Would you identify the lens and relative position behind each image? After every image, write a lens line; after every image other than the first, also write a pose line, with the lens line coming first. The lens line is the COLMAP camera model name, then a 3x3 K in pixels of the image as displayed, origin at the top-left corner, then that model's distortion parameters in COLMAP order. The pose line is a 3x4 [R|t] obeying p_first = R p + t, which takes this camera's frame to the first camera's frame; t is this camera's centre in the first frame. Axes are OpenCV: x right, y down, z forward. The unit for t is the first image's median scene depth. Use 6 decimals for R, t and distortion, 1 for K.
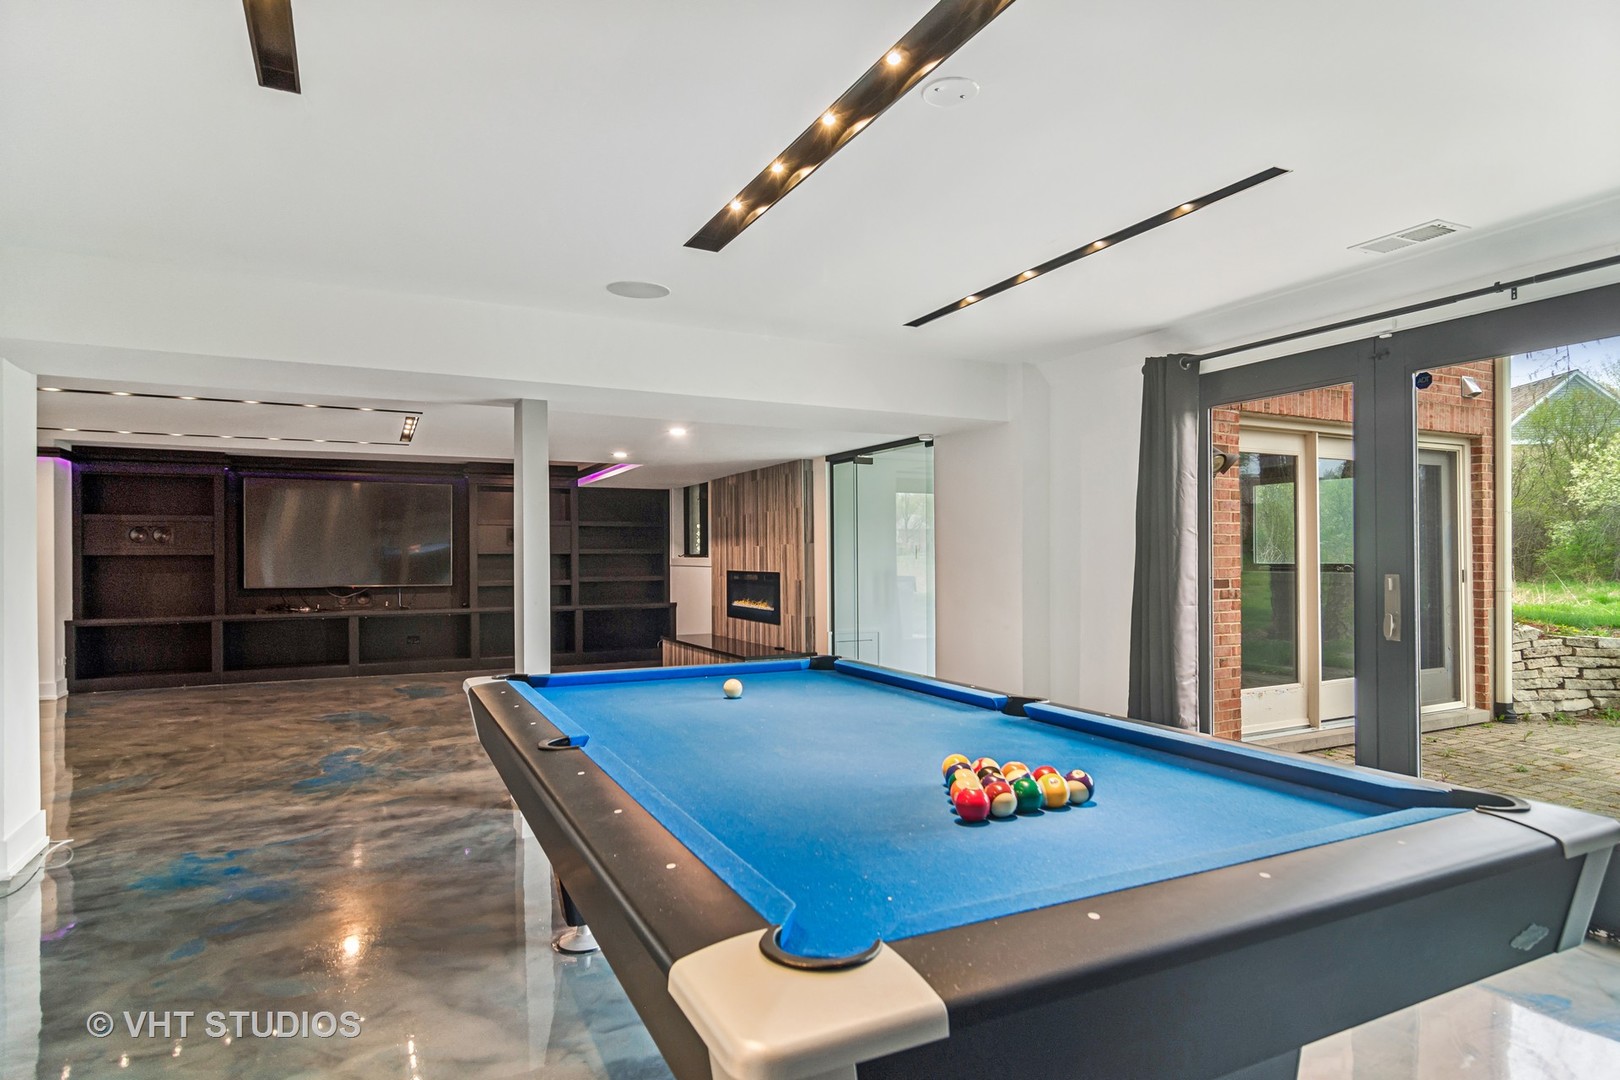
lens RADIAL K [[886.4, 0, 802.6], [0, 886.4, 550.0], [0, 0, 1]] dist [0.004119, 0.002982]
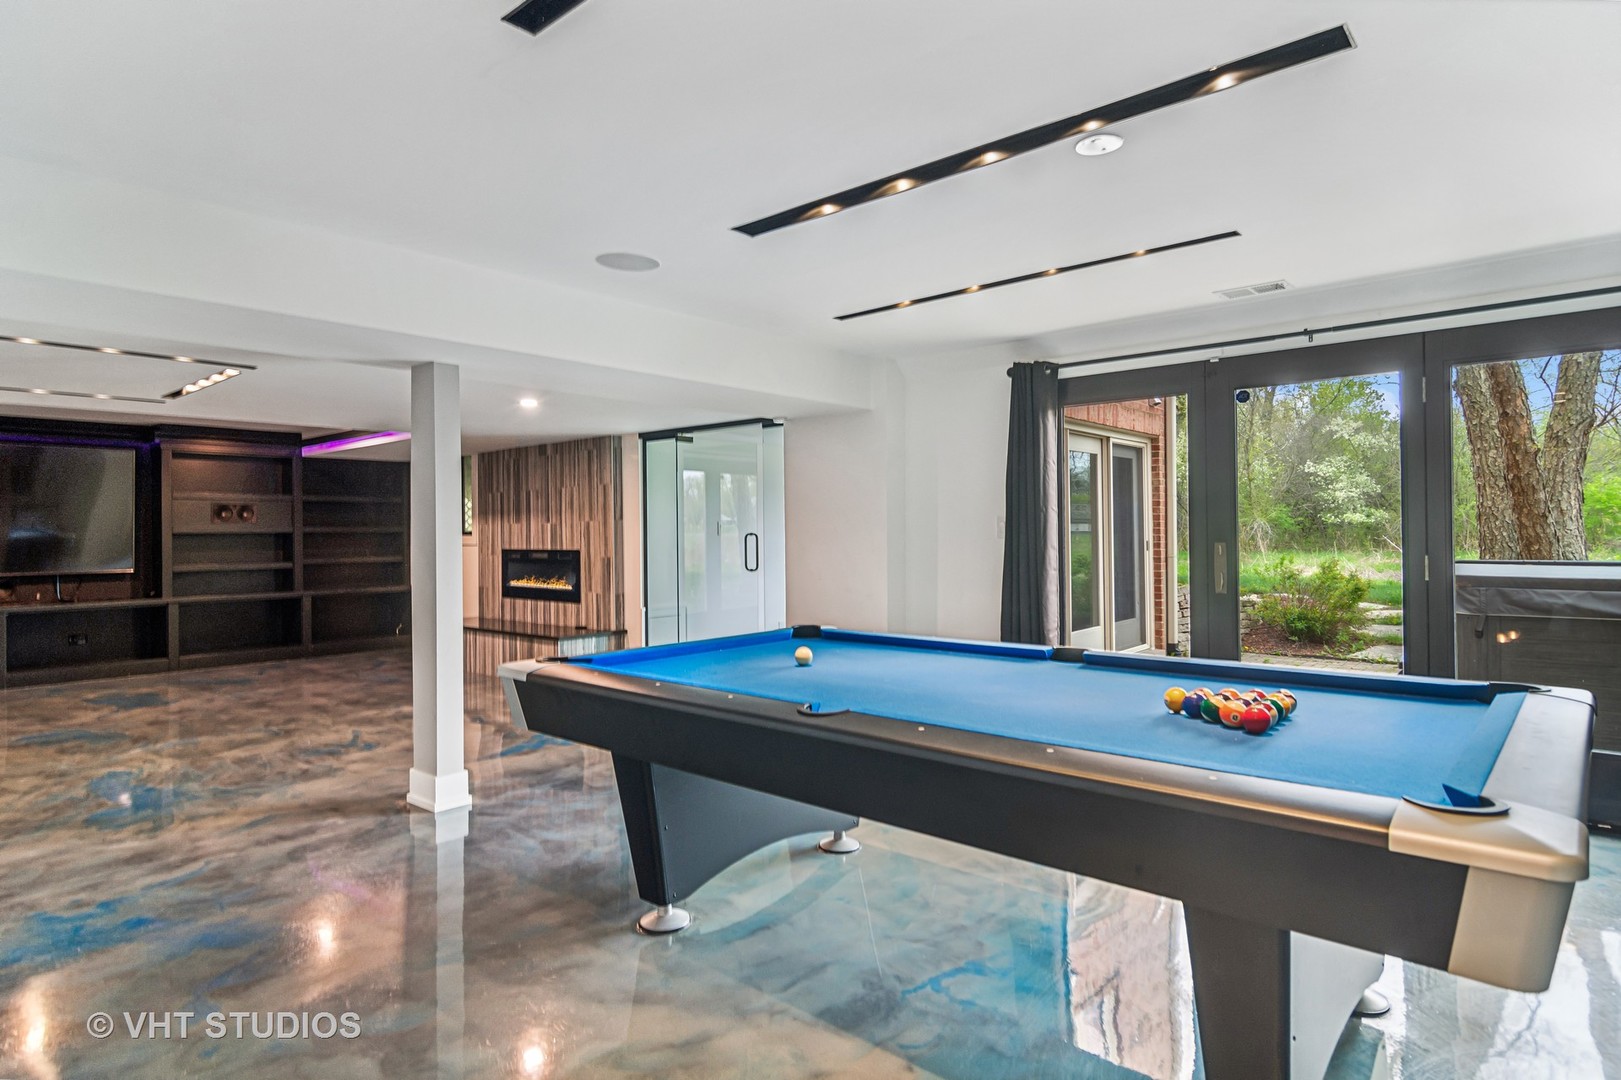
lens RADIAL K [[887.0, 0, 773.7], [0, 887.0, 515.1], [0, 0, 1]] dist [0.004119, 0.002982]
pose [[0.928954, 0.002084, 0.370189, -0.285404], [0.003460, 0.999892, -0.014311, 0.002338], [-0.370179, 0.014575, 0.928846, 0.018240]]
